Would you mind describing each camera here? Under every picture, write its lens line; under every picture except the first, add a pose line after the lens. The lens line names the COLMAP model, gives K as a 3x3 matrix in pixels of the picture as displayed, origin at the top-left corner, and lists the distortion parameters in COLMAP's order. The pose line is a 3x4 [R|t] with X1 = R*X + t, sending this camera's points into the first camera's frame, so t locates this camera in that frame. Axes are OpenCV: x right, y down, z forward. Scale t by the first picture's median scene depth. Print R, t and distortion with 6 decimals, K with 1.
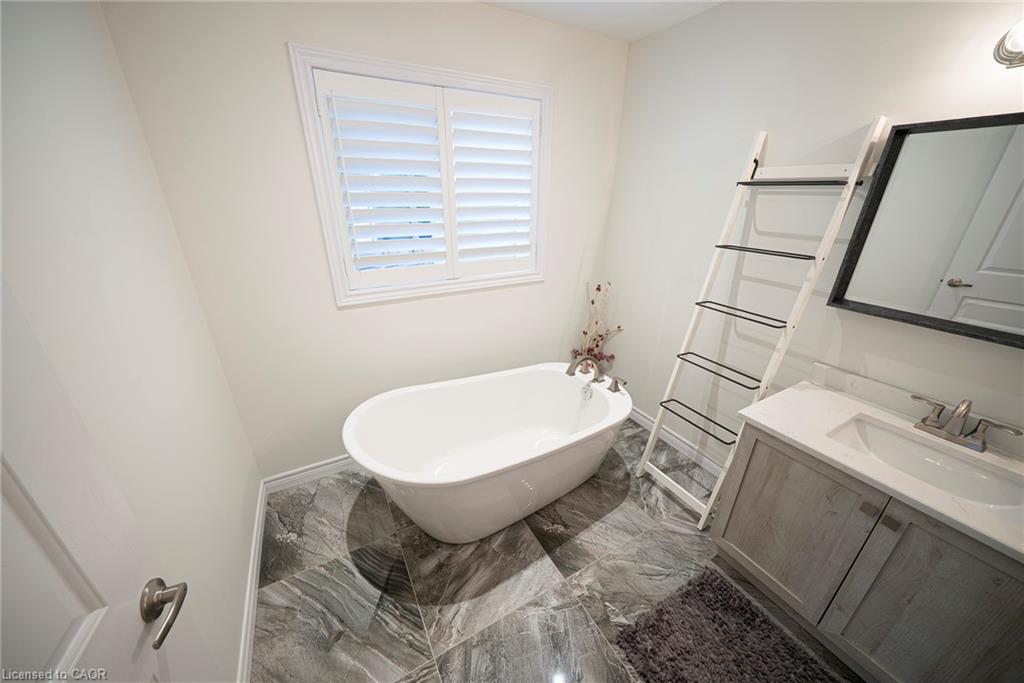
lens RADIAL K [[354.6, 0, 508.6], [0, 354.6, 340.8], [0, 0, 1]] dist [-0.004005, 0.001034]
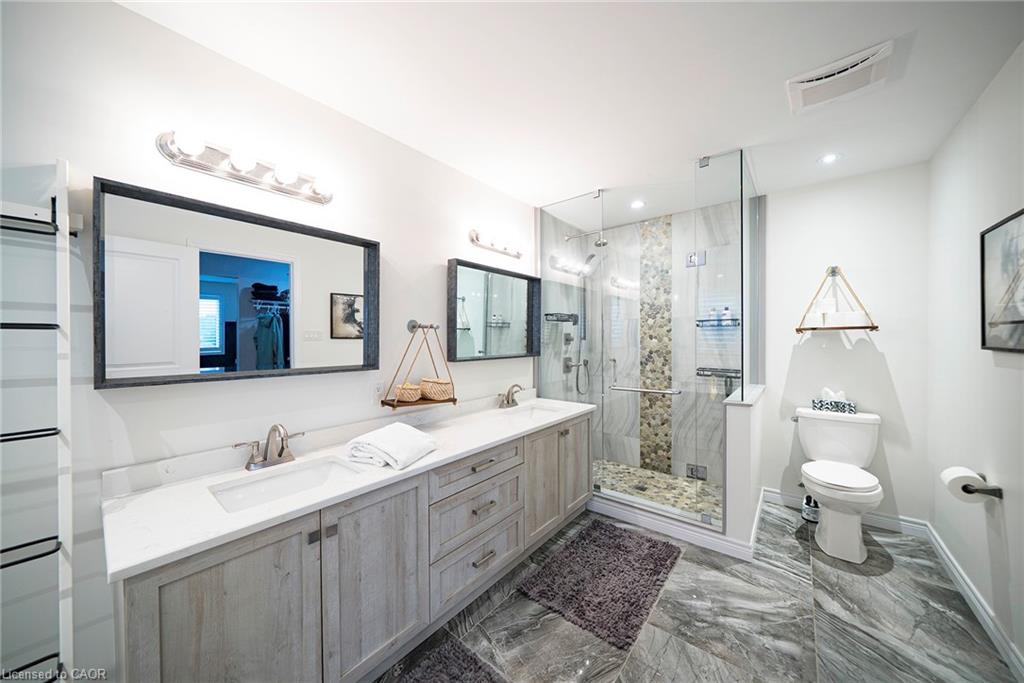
lens RADIAL K [[354.6, 0, 508.7], [0, 354.6, 341.9], [0, 0, 1]] dist [-0.004005, 0.001034]
pose [[-0.368686, -0.016856, 0.929401, -0.082056], [0.360518, 0.918982, 0.159682, 0.000702], [-0.856795, 0.393939, -0.332739, 0.411756]]
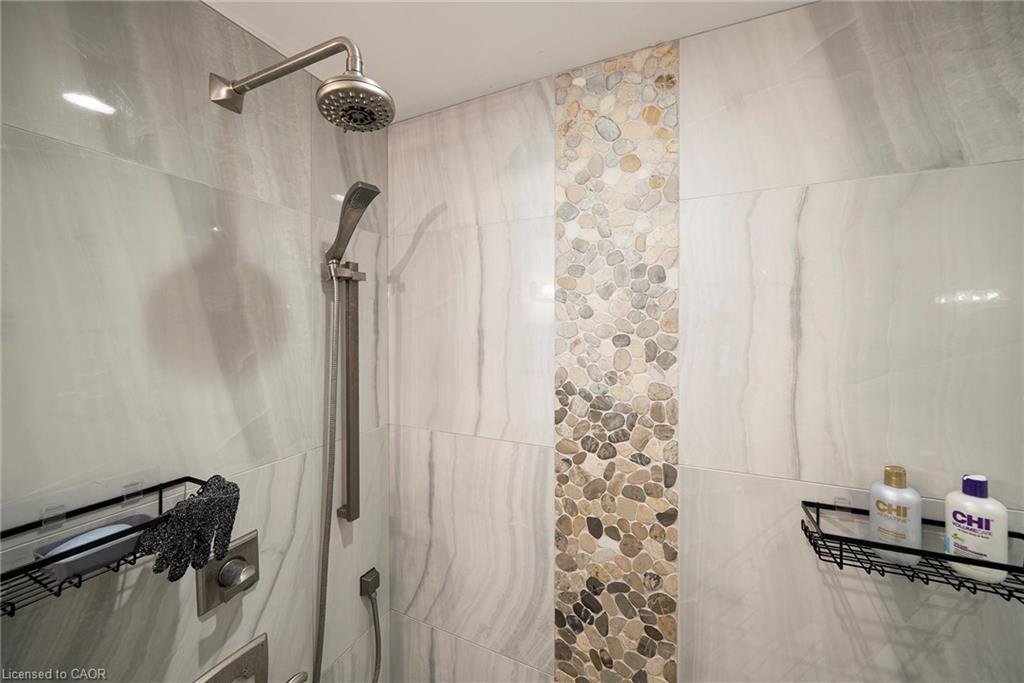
lens RADIAL K [[372.5, 0, 515.8], [0, 372.5, 326.3], [0, 0, 1]] dist [-0.001268, 0.000030]
pose [[-0.592923, -0.013497, 0.805146, 1.116288], [0.305880, 0.921142, 0.240697, 0.154182], [-0.744902, 0.388993, -0.542038, -0.684264]]
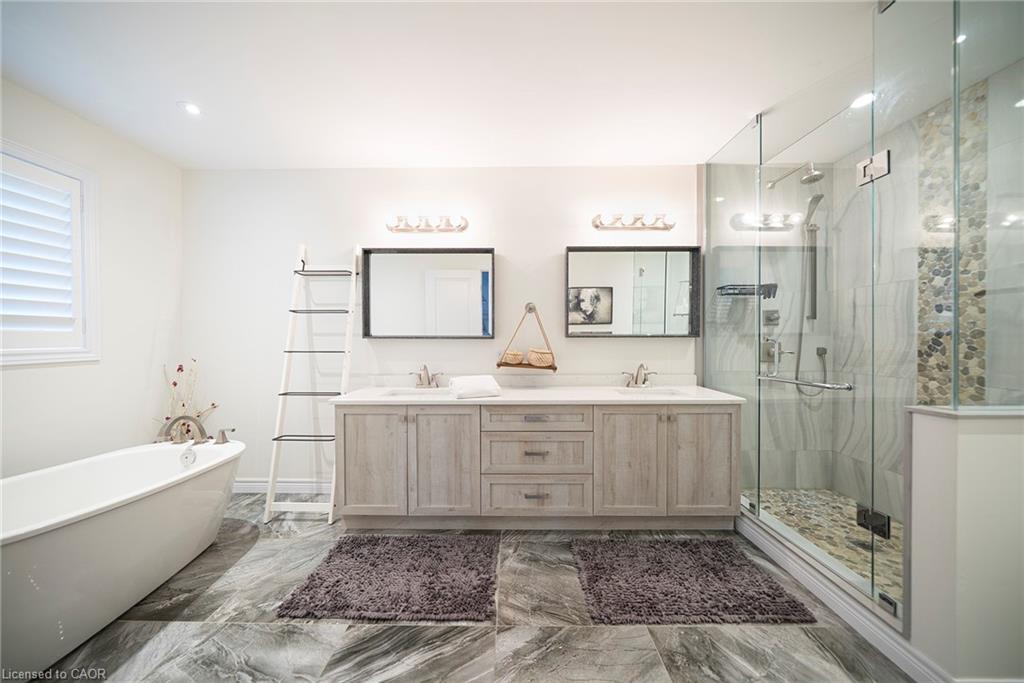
lens RADIAL K [[354.6, 0, 508.8], [0, 354.6, 342.1], [0, 0, 1]] dist [-0.004005, 0.001034]
pose [[0.497360, -0.019157, 0.867333, -0.217161], [0.341862, 0.923190, -0.175645, 0.406581], [-0.797348, 0.383867, 0.465707, -0.323532]]
